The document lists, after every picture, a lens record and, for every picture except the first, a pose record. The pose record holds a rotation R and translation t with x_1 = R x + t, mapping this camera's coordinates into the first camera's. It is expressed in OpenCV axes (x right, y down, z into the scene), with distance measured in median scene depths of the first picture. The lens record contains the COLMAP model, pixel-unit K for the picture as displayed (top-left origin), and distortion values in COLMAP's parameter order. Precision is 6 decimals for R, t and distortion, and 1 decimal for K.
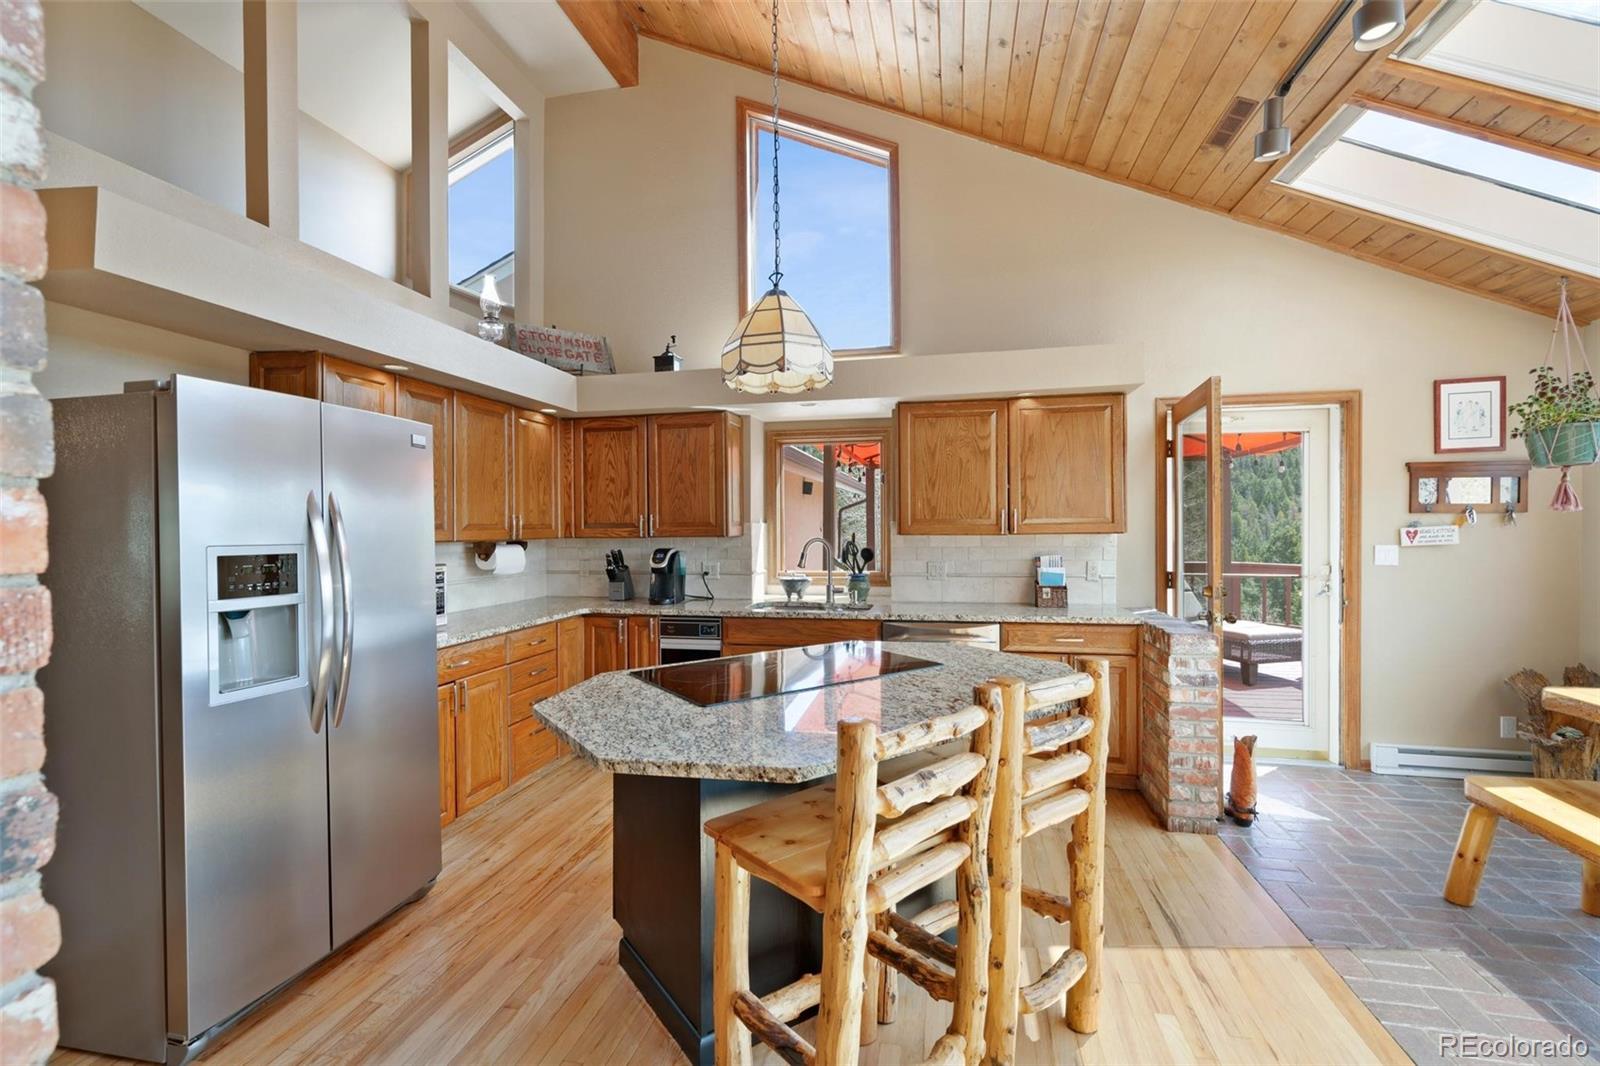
lens RADIAL K [[716.0, 0, 799.8], [0, 716.0, 529.5], [0, 0, 1]] dist [-0.004083, 0.000309]
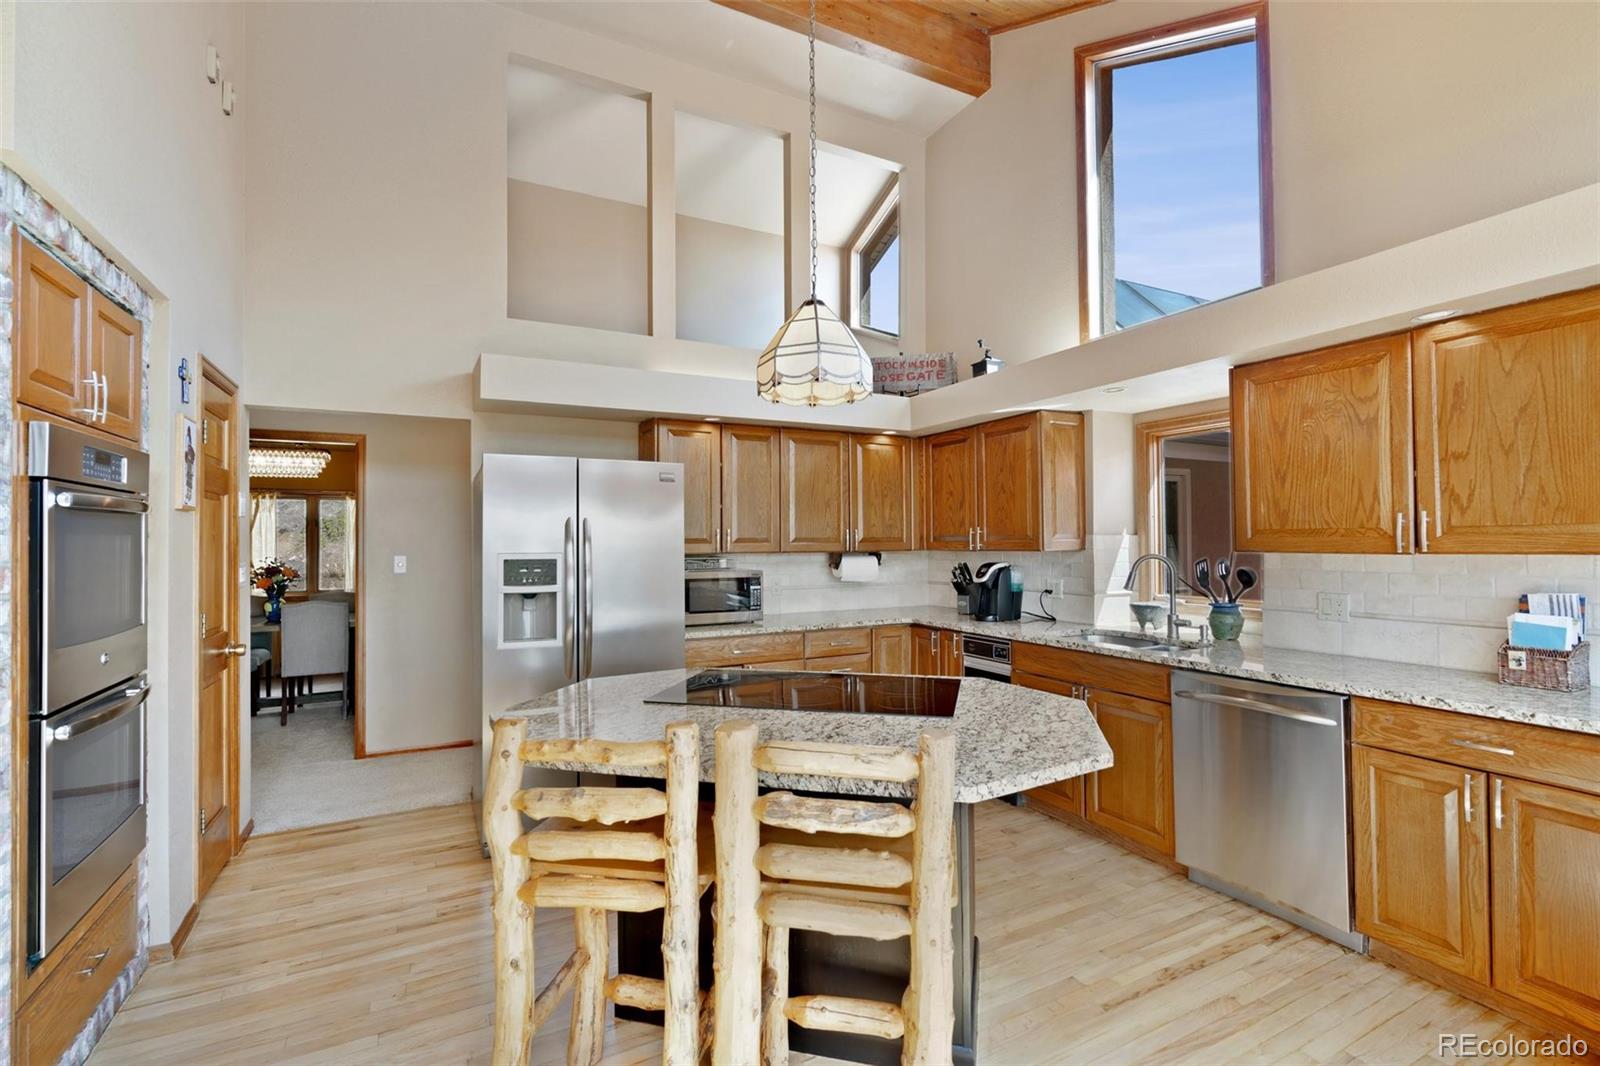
lens RADIAL K [[716.0, 0, 799.8], [0, 716.0, 529.5], [0, 0, 1]] dist [-0.004083, 0.000309]
pose [[0.639934, -0.010295, -0.768361, 0.394232], [-0.000876, 0.999900, -0.014127, -0.004014], [0.768430, 0.009713, 0.639861, 0.203016]]
